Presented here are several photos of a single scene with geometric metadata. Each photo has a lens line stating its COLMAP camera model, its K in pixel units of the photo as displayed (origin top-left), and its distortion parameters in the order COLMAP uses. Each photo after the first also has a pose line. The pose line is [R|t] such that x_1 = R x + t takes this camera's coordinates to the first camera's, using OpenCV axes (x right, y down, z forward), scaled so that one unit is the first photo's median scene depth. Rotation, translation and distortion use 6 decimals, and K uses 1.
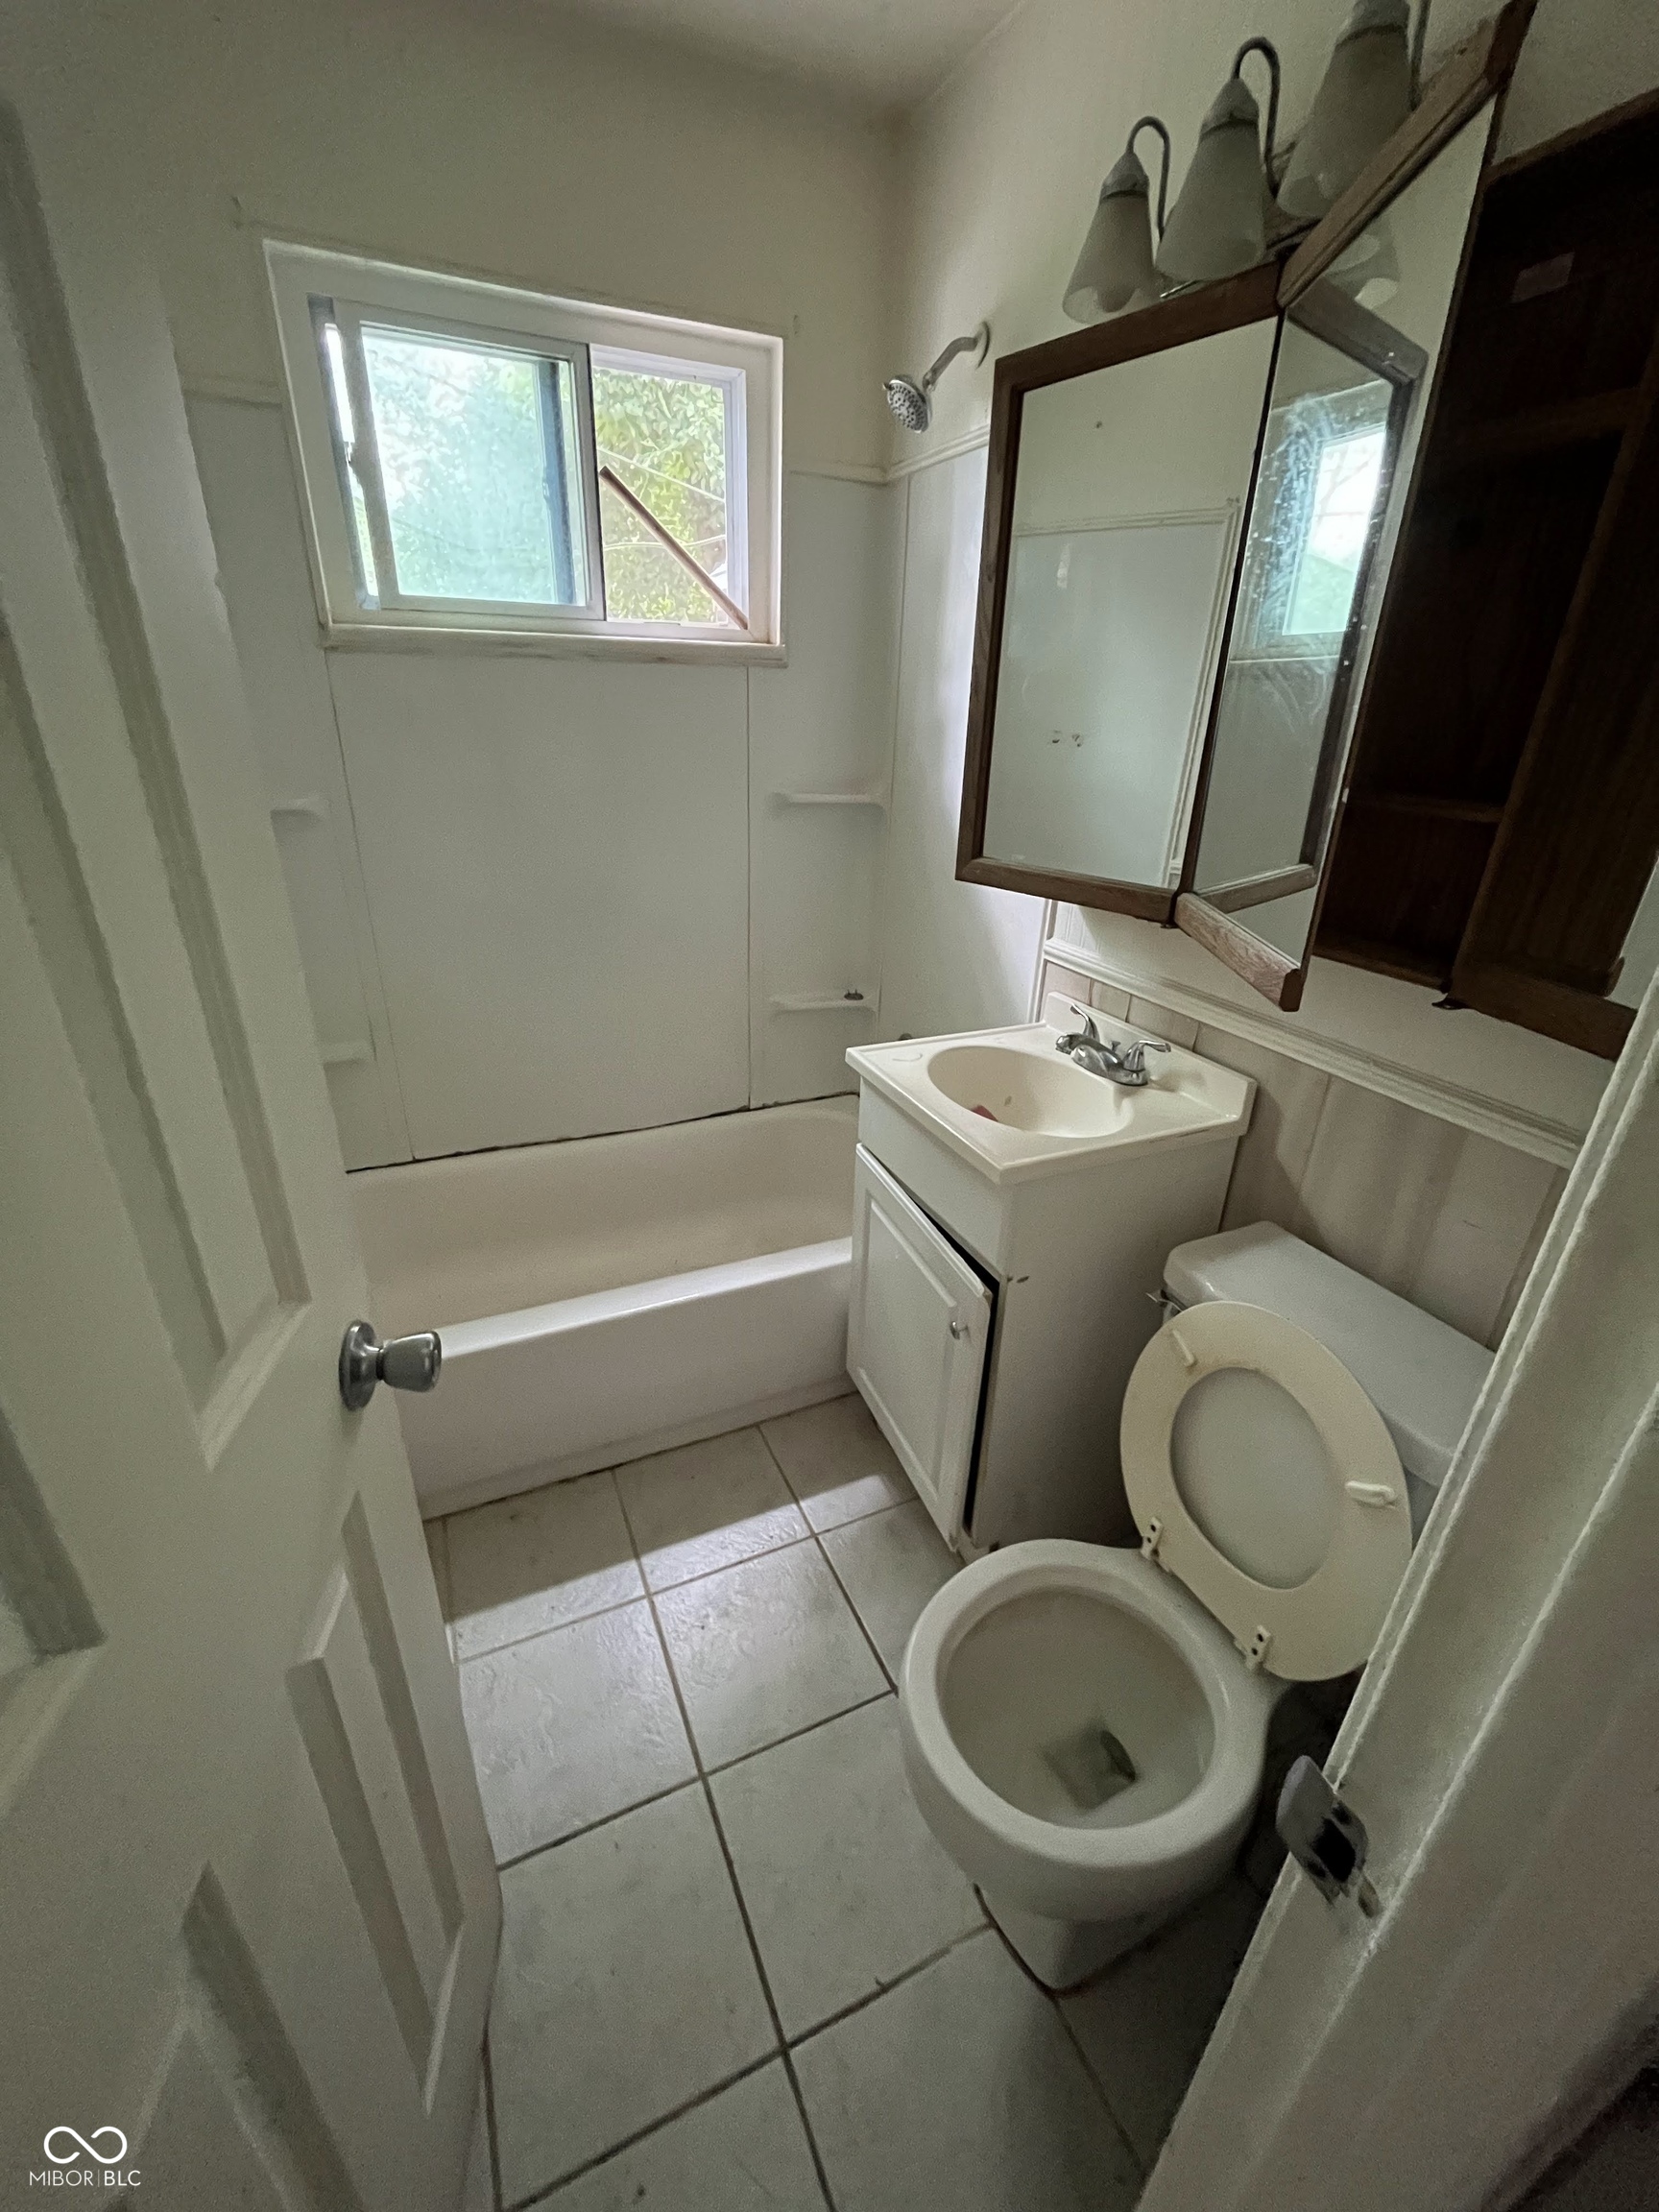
lens RADIAL K [[893.1, 0, 817.8], [0, 893.1, 1100.0], [0, 0, 1]] dist [-0.005520, 0.000627]
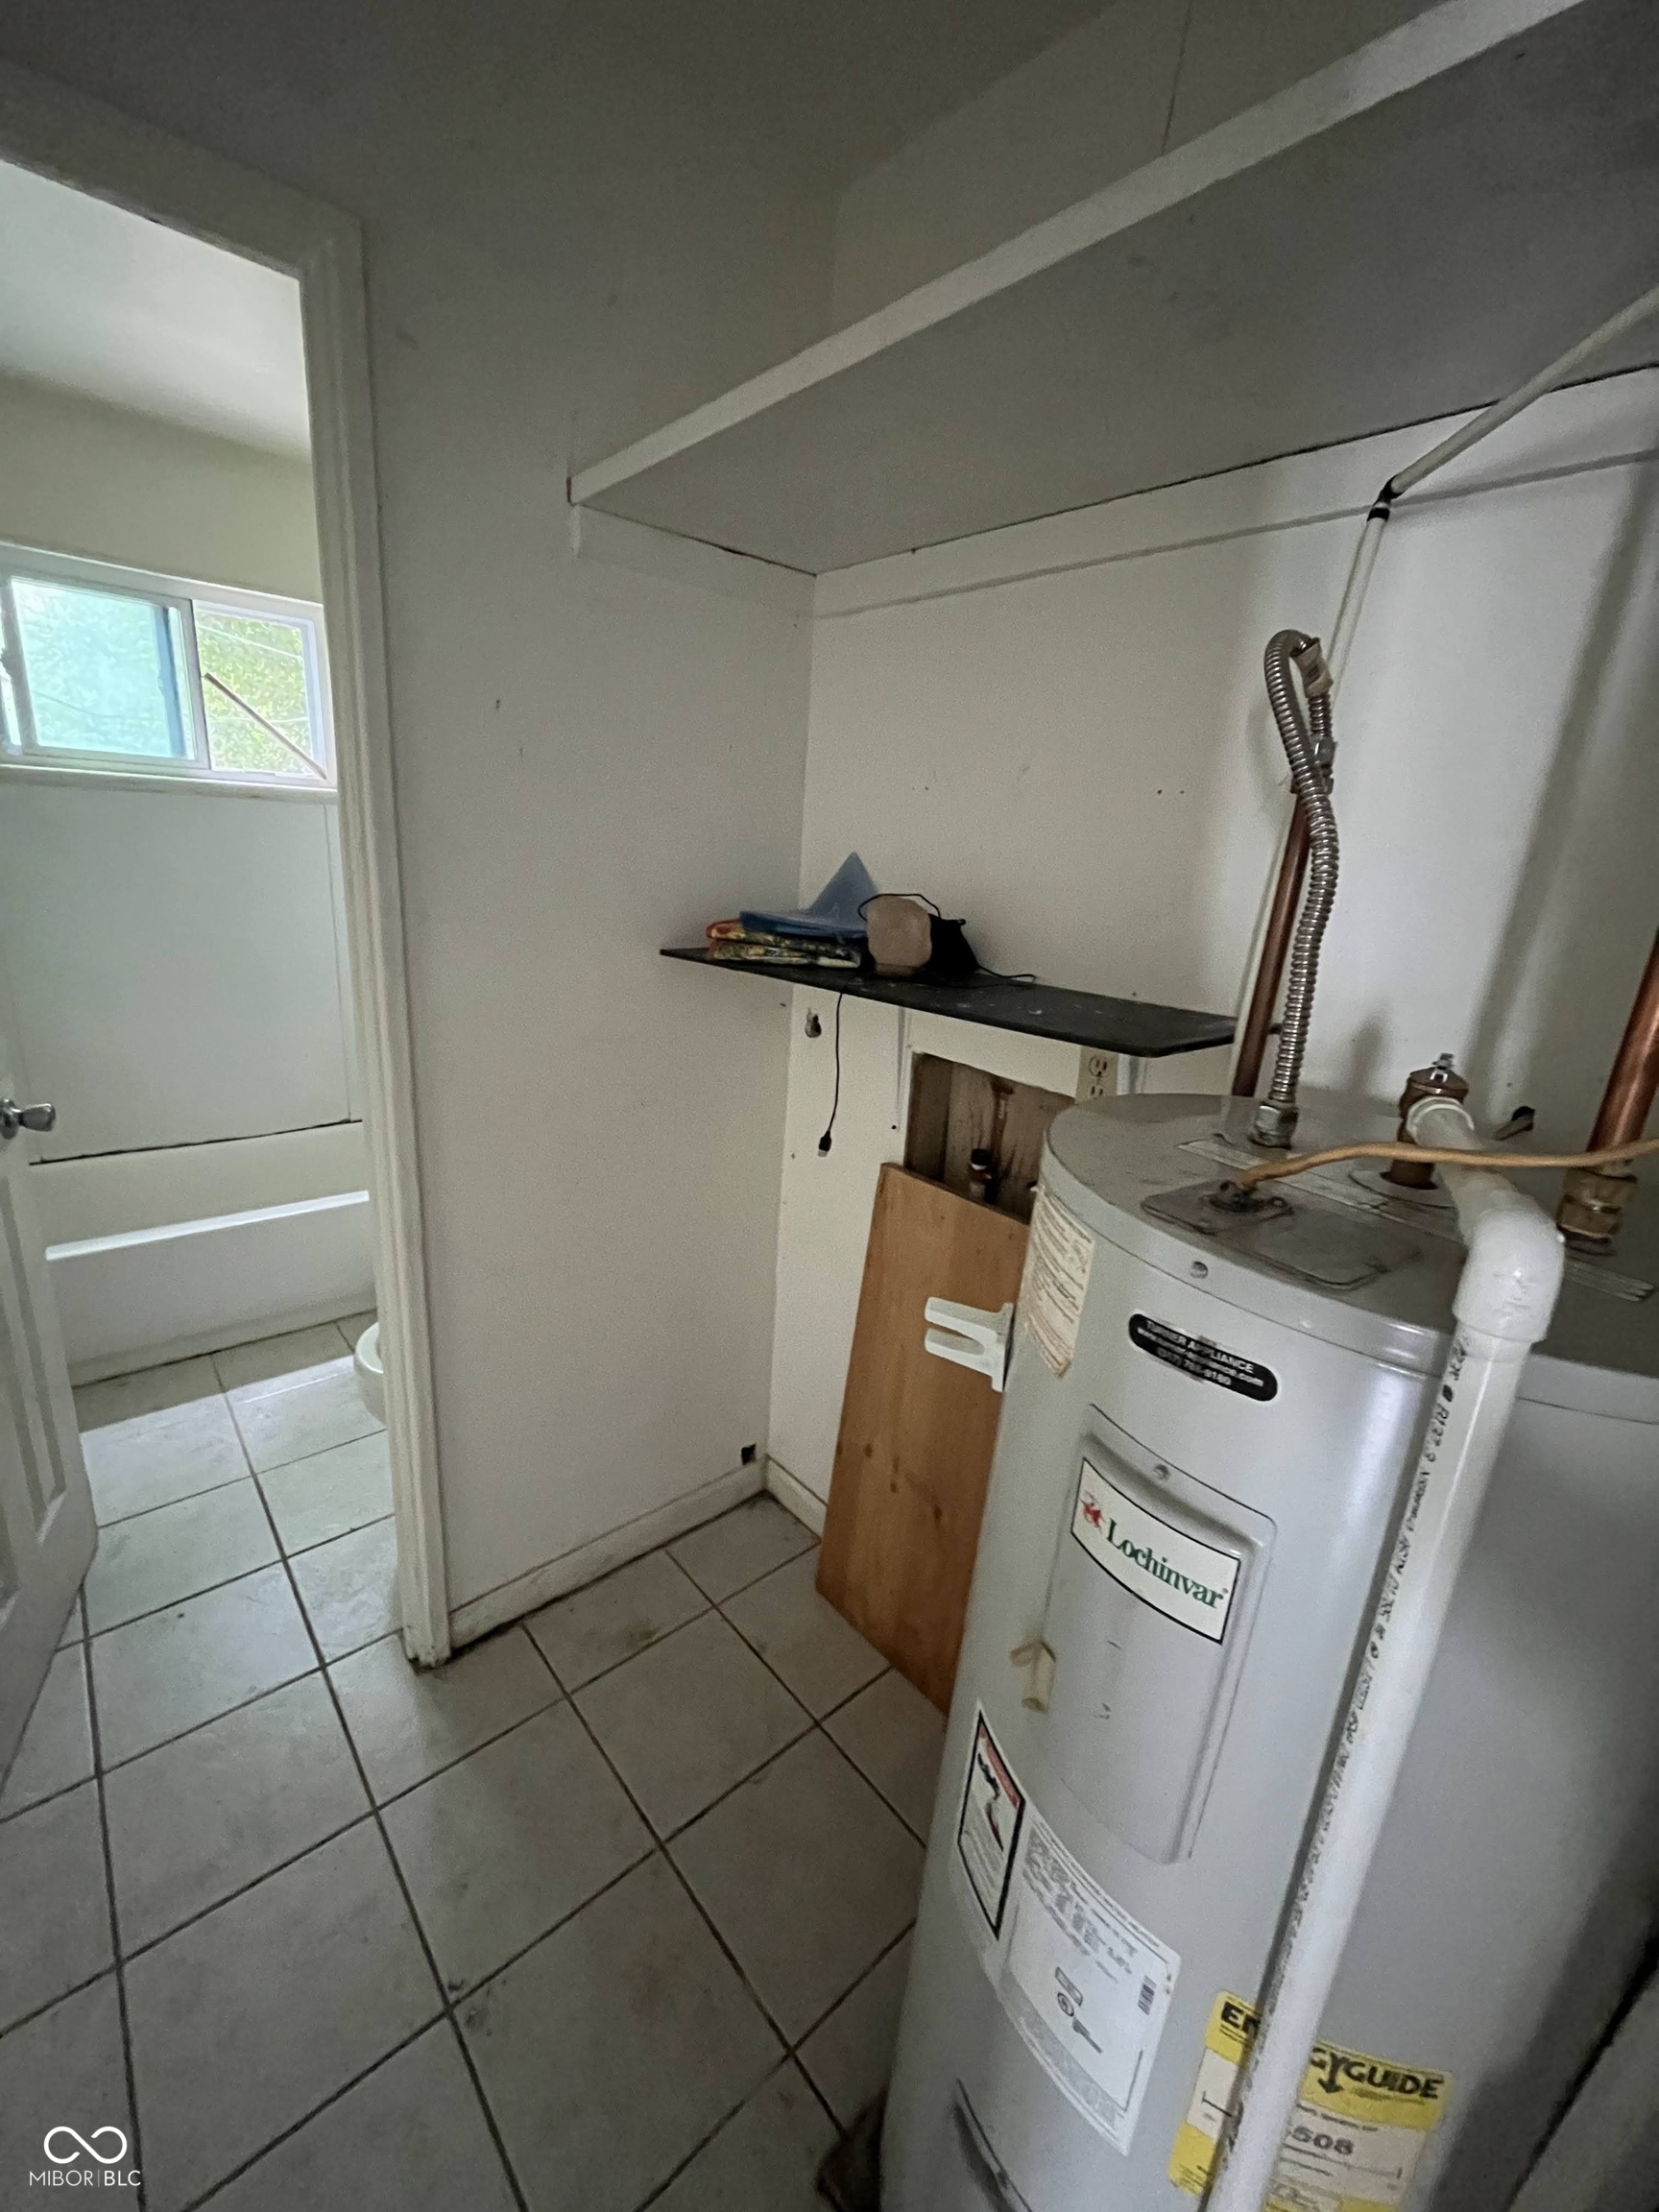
lens RADIAL K [[893.1, 0, 833.0], [0, 893.1, 1116.2], [0, 0, 1]] dist [-0.005520, 0.000627]
pose [[0.955038, -0.041550, 0.293556, 0.290094], [0.074662, 0.991927, -0.102504, 0.252679], [-0.286927, 0.119813, 0.950430, -0.618977]]
